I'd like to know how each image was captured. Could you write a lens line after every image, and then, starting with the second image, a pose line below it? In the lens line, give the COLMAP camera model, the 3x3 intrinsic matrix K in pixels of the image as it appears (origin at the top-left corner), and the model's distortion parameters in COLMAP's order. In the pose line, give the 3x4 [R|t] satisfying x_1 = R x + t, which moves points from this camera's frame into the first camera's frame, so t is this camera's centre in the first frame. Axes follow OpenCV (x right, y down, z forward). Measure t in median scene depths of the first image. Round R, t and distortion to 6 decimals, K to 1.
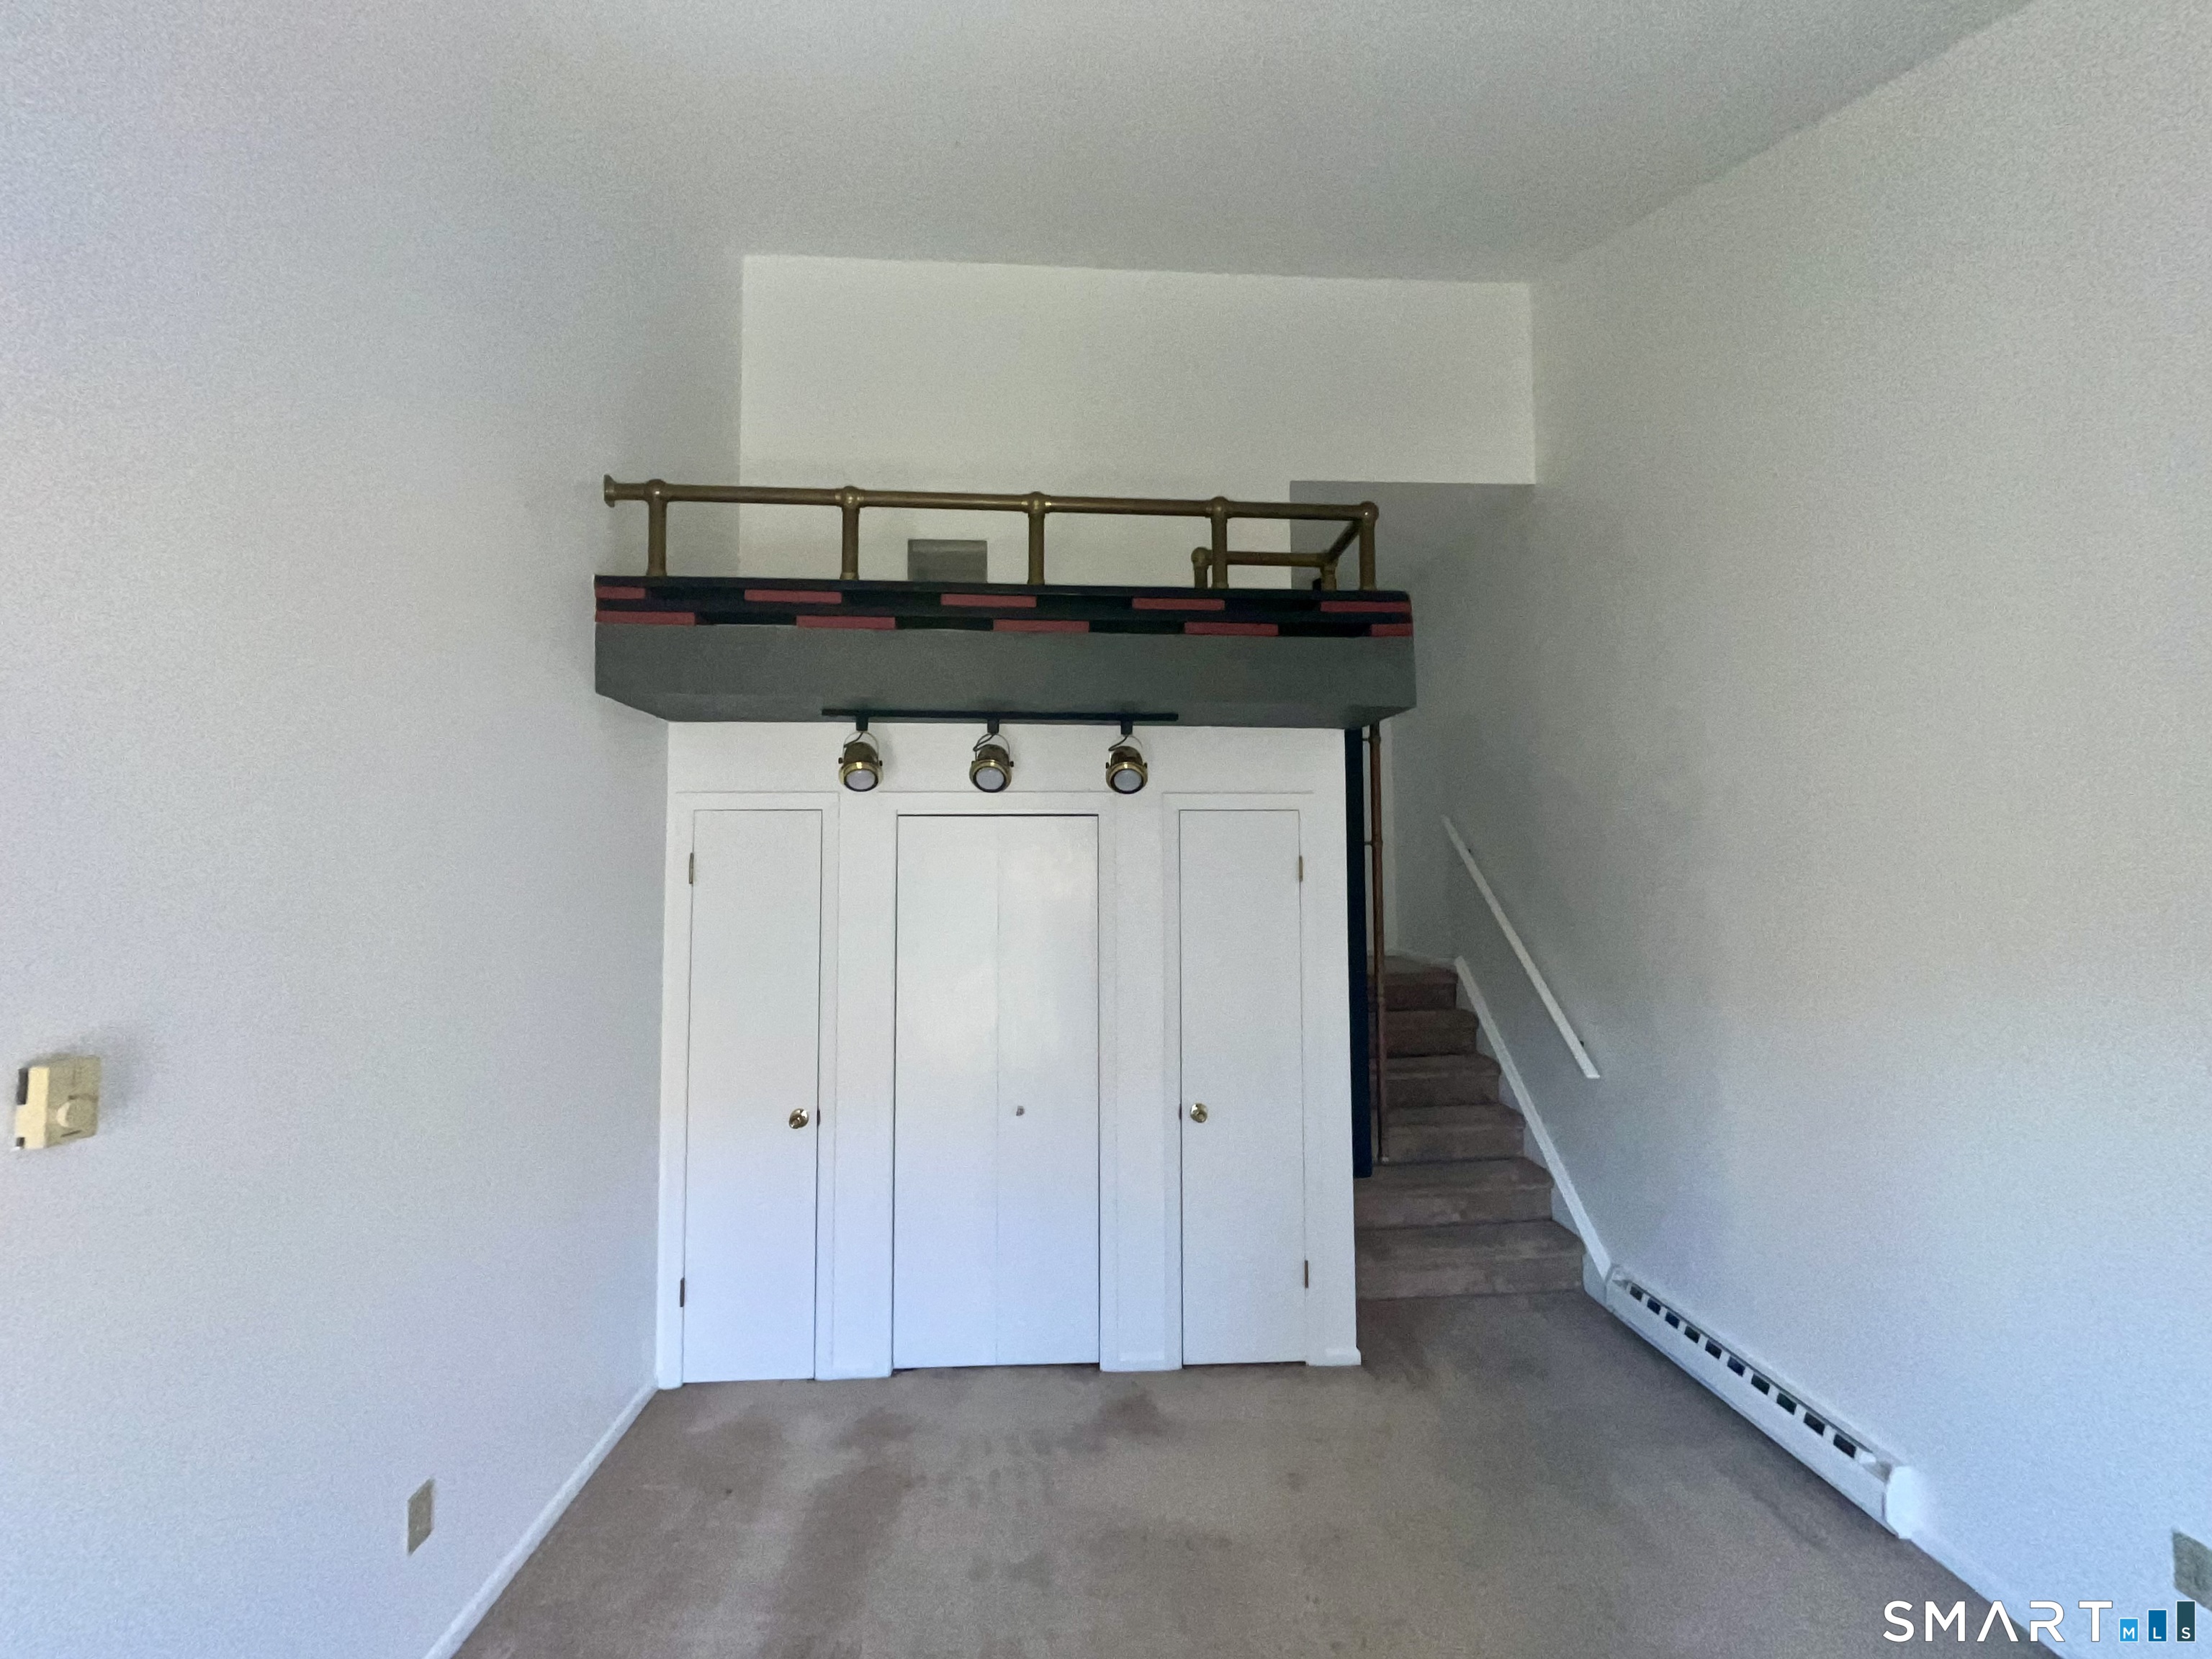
lens RADIAL K [[891.9, 0, 1106.8], [0, 891.9, 826.0], [0, 0, 1]] dist [-0.005636, 0.000613]
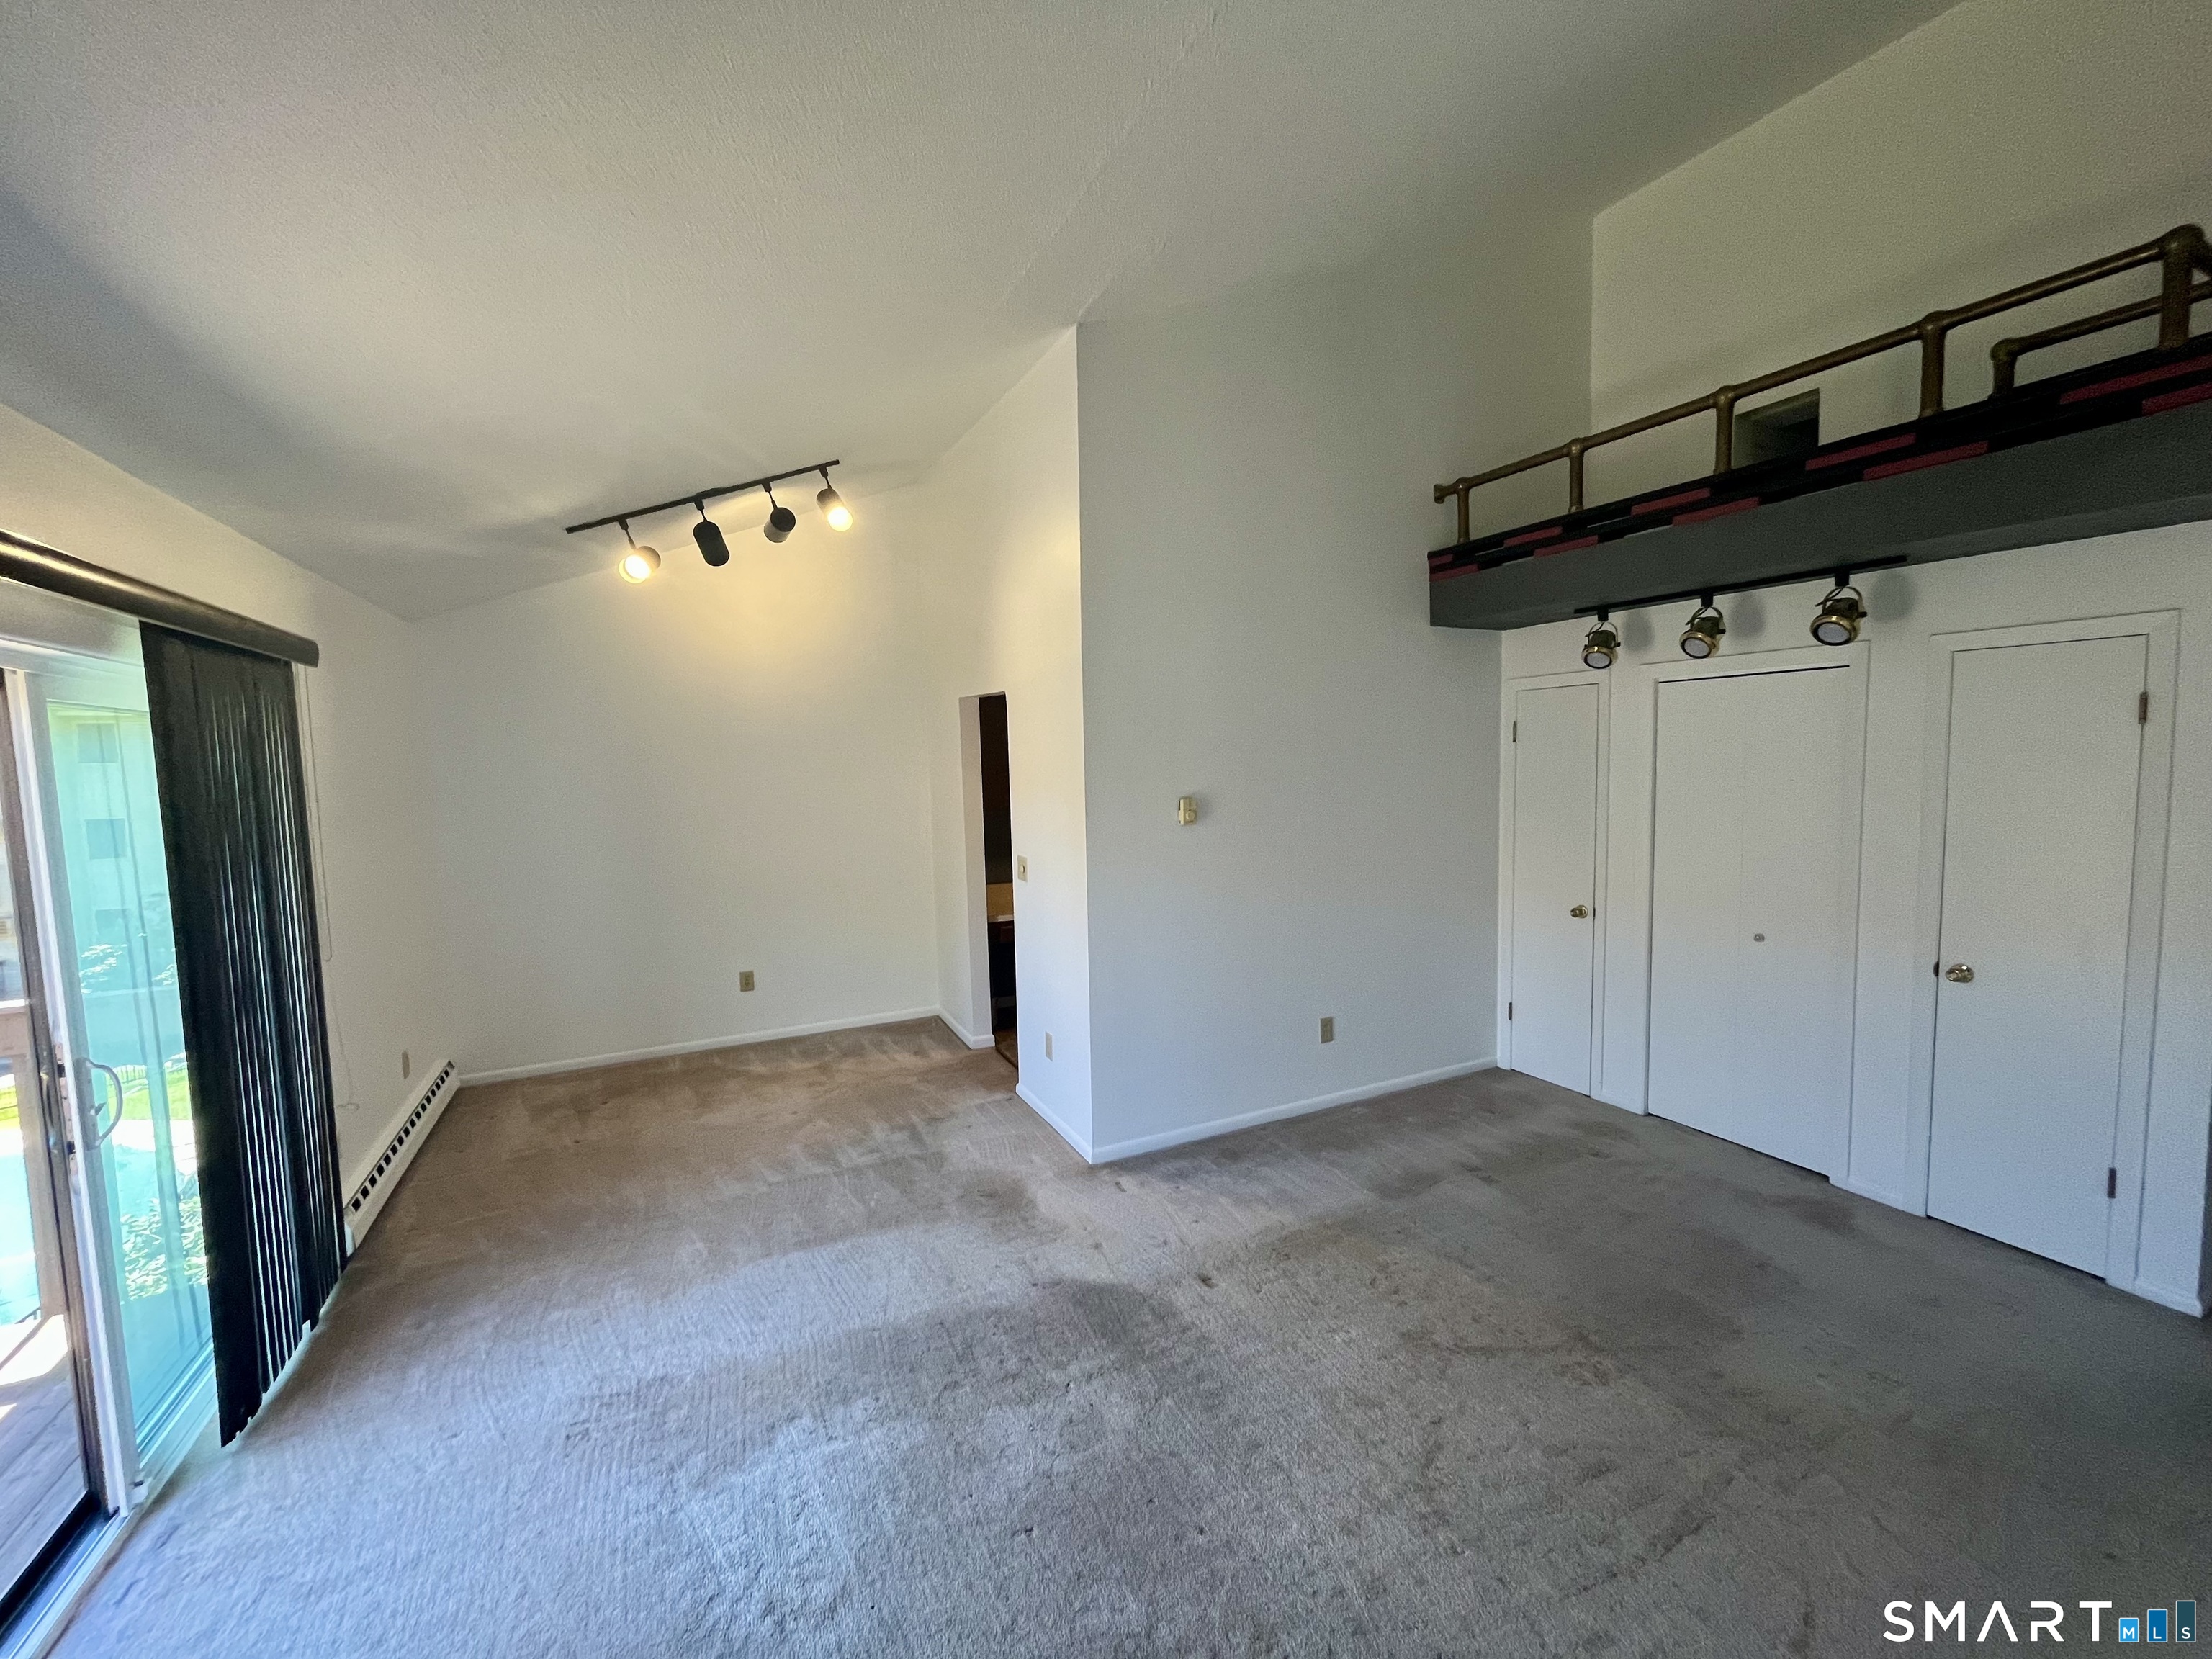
lens RADIAL K [[891.9, 0, 1104.9], [0, 891.9, 825.6], [0, 0, 1]] dist [-0.005636, 0.000613]
pose [[0.389223, 0.063019, -0.918985, 0.656360], [0.068069, 0.992962, 0.096921, 0.014215], [0.918625, -0.100279, 0.382194, -0.195427]]
